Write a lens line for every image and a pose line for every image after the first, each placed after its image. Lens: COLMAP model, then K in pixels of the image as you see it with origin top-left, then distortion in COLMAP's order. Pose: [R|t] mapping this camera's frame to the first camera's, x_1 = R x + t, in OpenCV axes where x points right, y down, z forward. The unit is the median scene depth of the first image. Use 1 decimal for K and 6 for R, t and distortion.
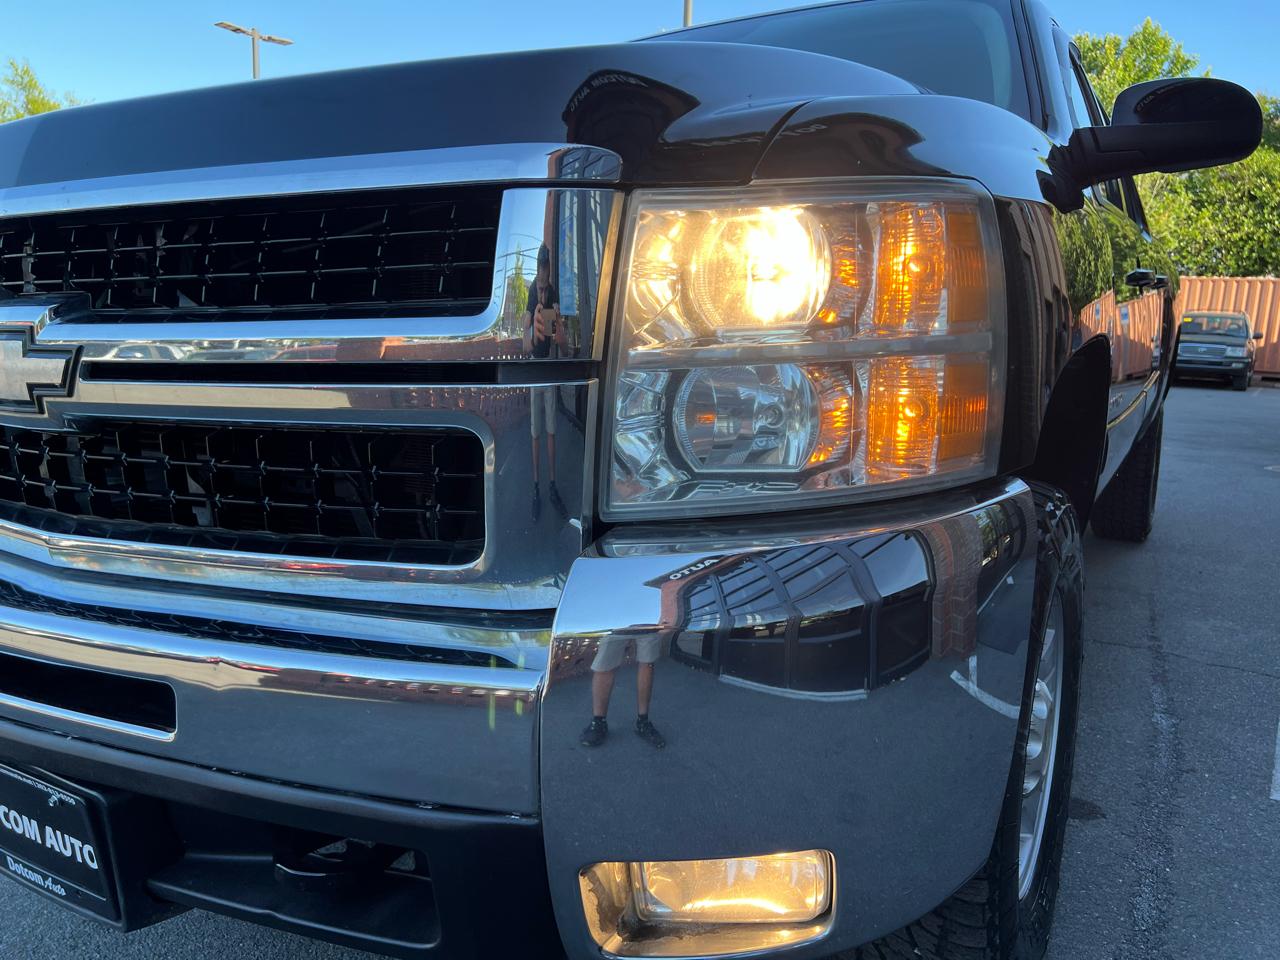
lens RADIAL K [[978.1, 0, 639.8], [0, 978.1, 480.0], [0, 0, 1]] dist [0.041807, -0.062442]
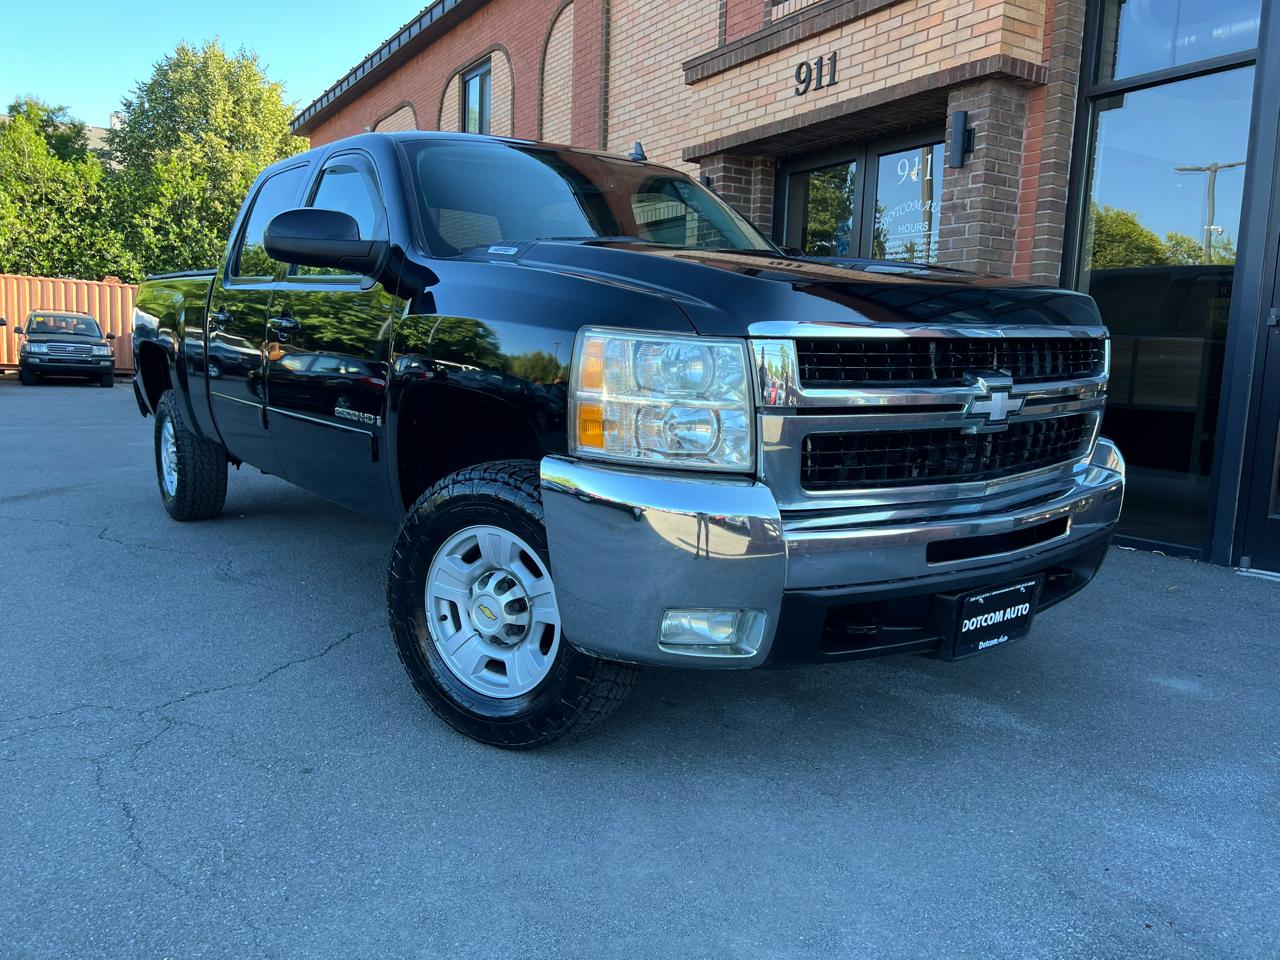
lens RADIAL K [[961.4, 0, 637.3], [0, 961.4, 485.1], [0, 0, 1]] dist [0.044571, -0.046984]
pose [[0.395230, -0.134148, 0.908734, -0.111889], [0.122054, 0.988176, 0.092791, -0.009237], [-0.910437, 0.074241, 0.406930, 0.035535]]
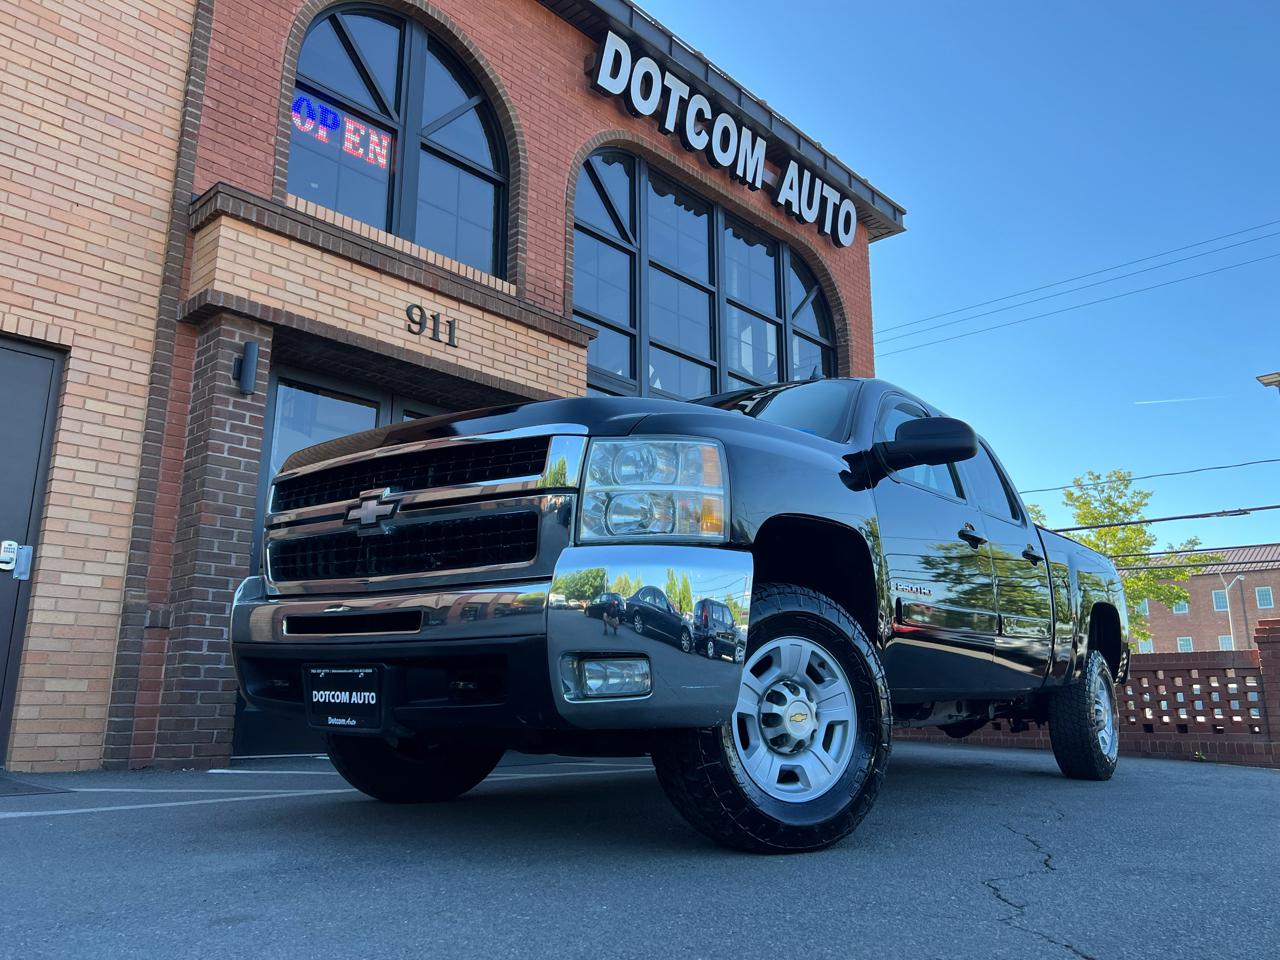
lens RADIAL K [[958.2, 0, 654.6], [0, 958.2, 475.3], [0, 0, 1]] dist [0.055943, -0.061649]
pose [[-0.989950, 0.002415, 0.141395, 0.032689], [-0.008754, 0.996890, -0.078316, -0.023811], [-0.141145, -0.078767, -0.986851, 0.292617]]
